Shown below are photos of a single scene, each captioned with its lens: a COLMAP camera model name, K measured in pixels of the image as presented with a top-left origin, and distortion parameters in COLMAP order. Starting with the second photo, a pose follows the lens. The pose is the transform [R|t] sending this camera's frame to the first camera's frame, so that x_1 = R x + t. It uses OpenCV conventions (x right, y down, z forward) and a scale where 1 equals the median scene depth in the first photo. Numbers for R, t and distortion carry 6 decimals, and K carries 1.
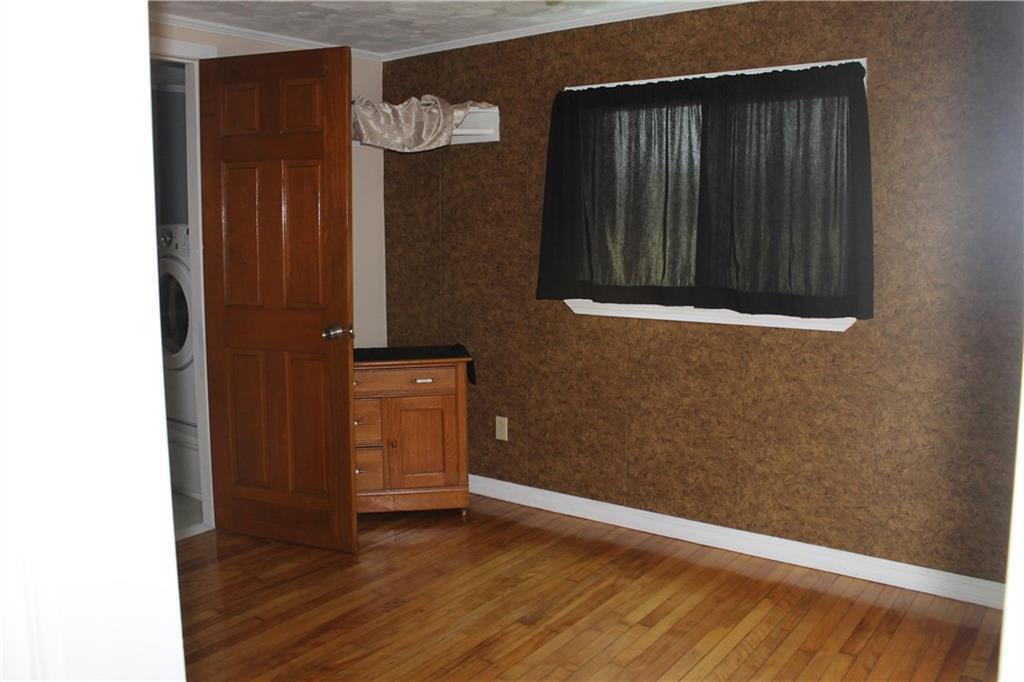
lens RADIAL K [[884.5, 0, 516.1], [0, 884.5, 341.2], [0, 0, 1]] dist [-0.145270, 0.135023]
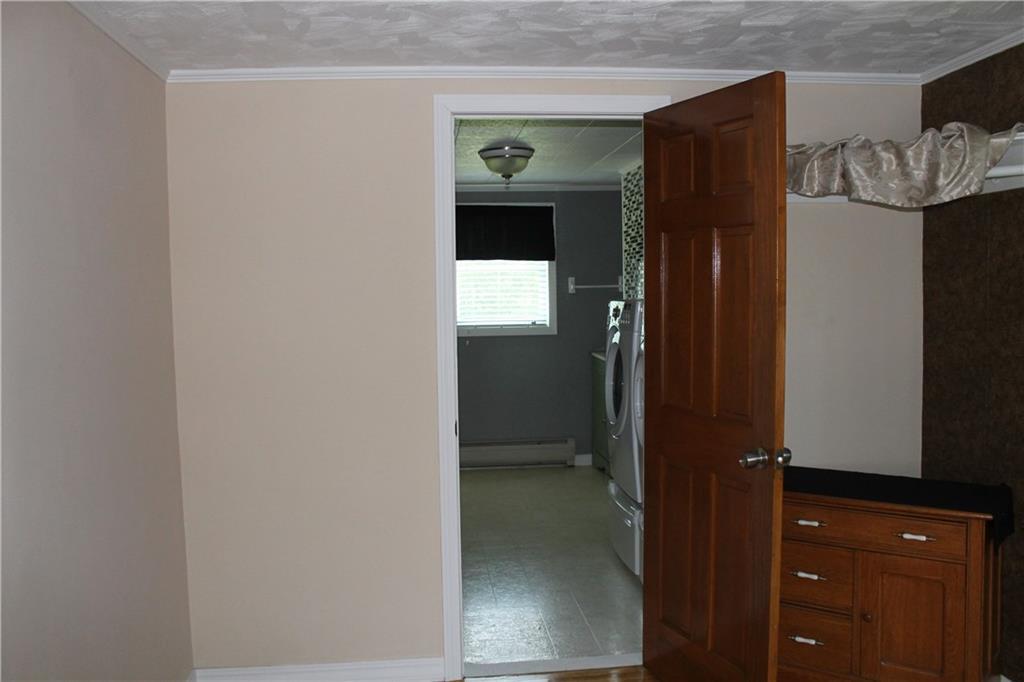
lens RADIAL K [[884.5, 0, 508.0], [0, 884.5, 337.8], [0, 0, 1]] dist [-0.145270, 0.135023]
pose [[0.683698, 0.035982, -0.728878, 0.158237], [-0.083274, 0.996106, -0.028938, -0.062971], [0.724999, 0.080481, 0.684032, 0.295162]]
